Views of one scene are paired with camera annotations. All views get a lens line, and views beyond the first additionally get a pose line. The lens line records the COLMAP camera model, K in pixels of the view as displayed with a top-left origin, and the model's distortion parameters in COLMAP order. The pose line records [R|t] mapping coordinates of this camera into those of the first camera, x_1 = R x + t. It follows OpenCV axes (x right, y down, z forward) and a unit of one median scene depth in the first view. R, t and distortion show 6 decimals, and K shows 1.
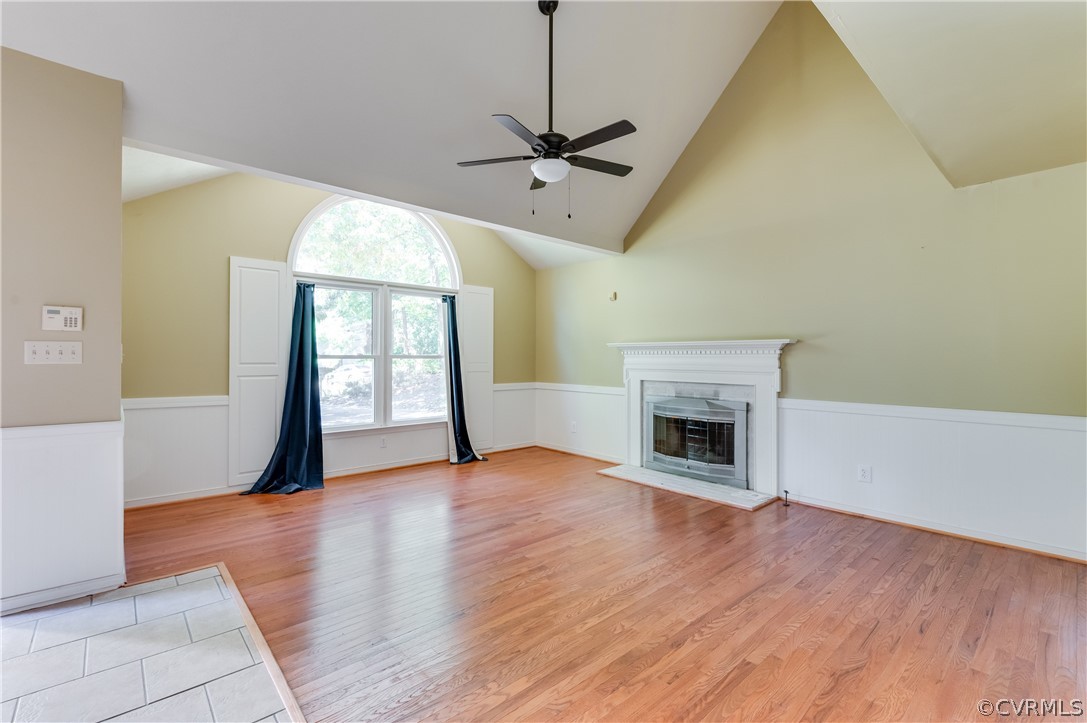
lens RADIAL K [[482.5, 0, 541.6], [0, 482.5, 357.2], [0, 0, 1]] dist [-0.000930, -0.000138]
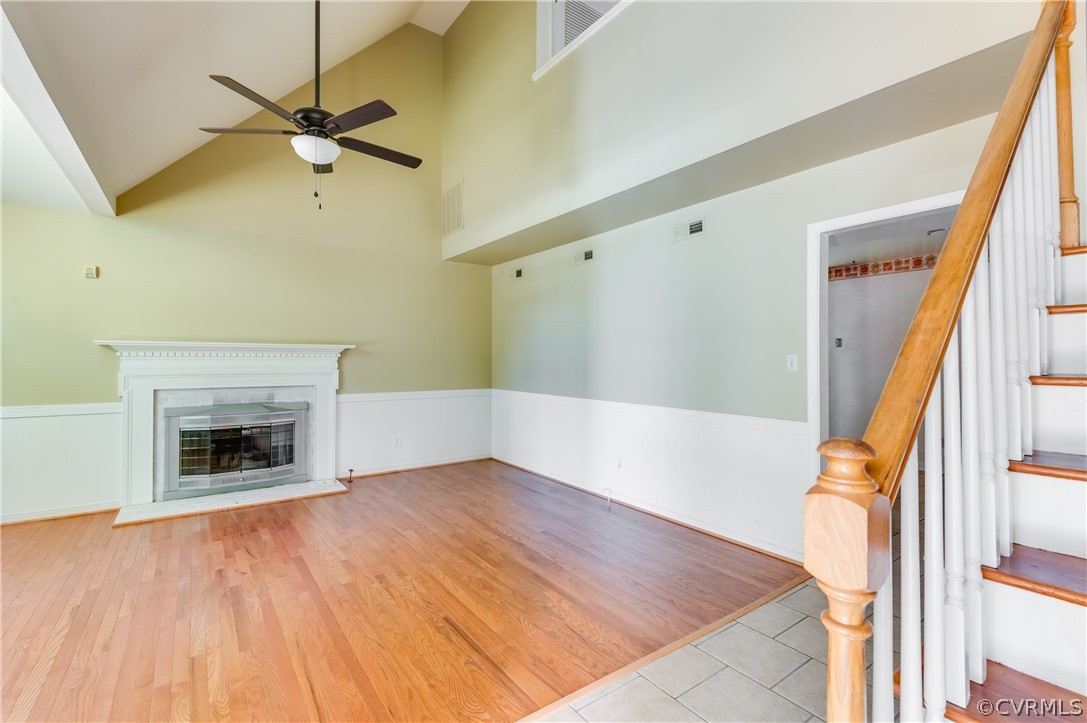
lens RADIAL K [[482.5, 0, 541.8], [0, 482.5, 358.0], [0, 0, 1]] dist [-0.000930, -0.000138]
pose [[0.097847, -0.001527, 0.995200, -0.636319], [-0.001844, 0.999997, 0.001715, -0.007646], [-0.995200, -0.002003, 0.097843, 0.388881]]
